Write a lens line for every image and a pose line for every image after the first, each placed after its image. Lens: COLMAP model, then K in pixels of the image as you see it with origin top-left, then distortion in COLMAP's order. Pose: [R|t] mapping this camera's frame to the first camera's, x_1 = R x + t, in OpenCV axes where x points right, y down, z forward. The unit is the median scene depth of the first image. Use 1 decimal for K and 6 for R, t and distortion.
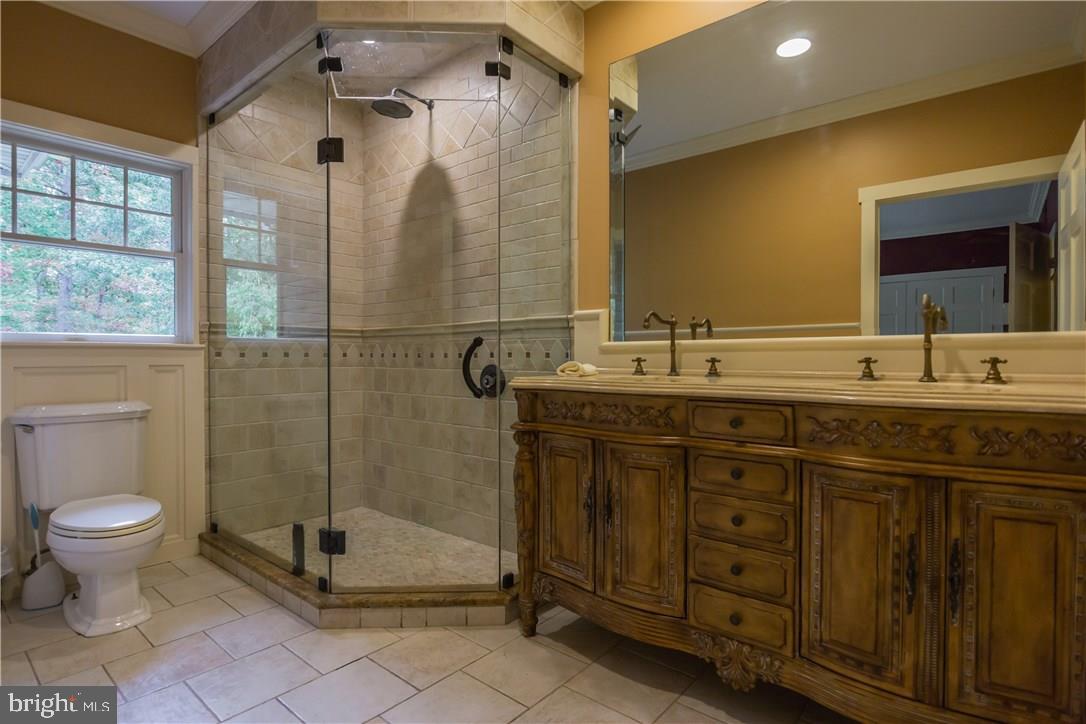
lens RADIAL K [[546.2, 0, 543.8], [0, 546.2, 350.6], [0, 0, 1]] dist [-0.010243, -0.001509]
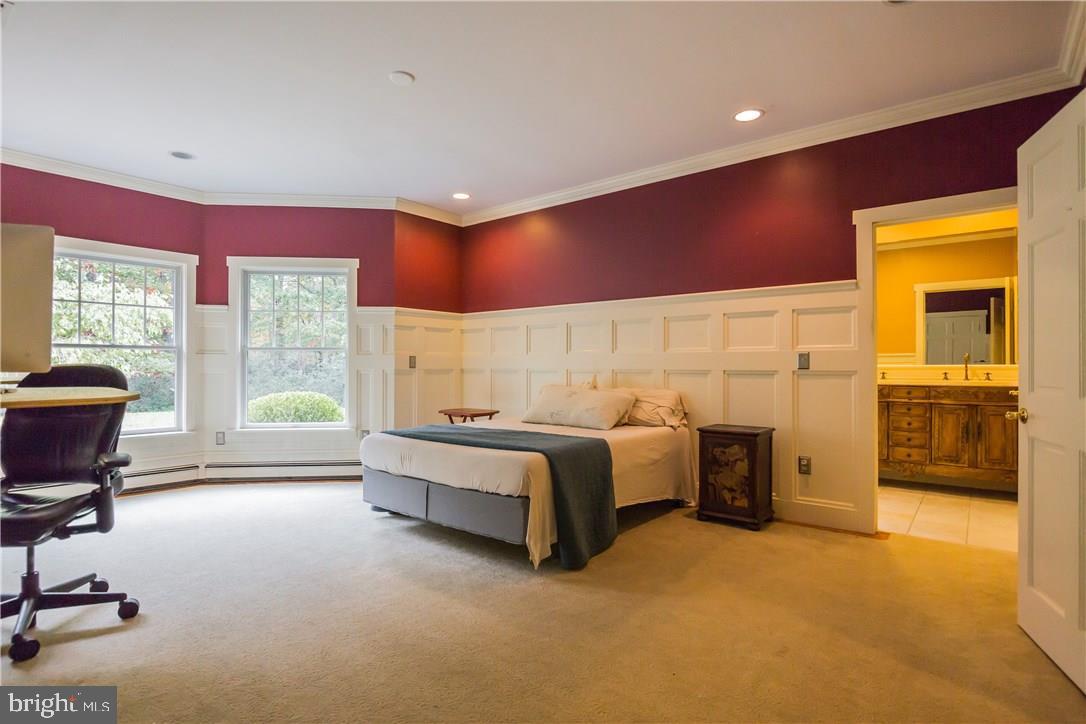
lens RADIAL K [[546.2, 0, 543.8], [0, 546.2, 350.6], [0, 0, 1]] dist [-0.010243, -0.001509]
pose [[0.999739, 0.002404, 0.022702, -1.950866], [-0.002069, 0.999888, -0.014795, -0.066707], [-0.022735, 0.014745, 0.999633, -2.243345]]
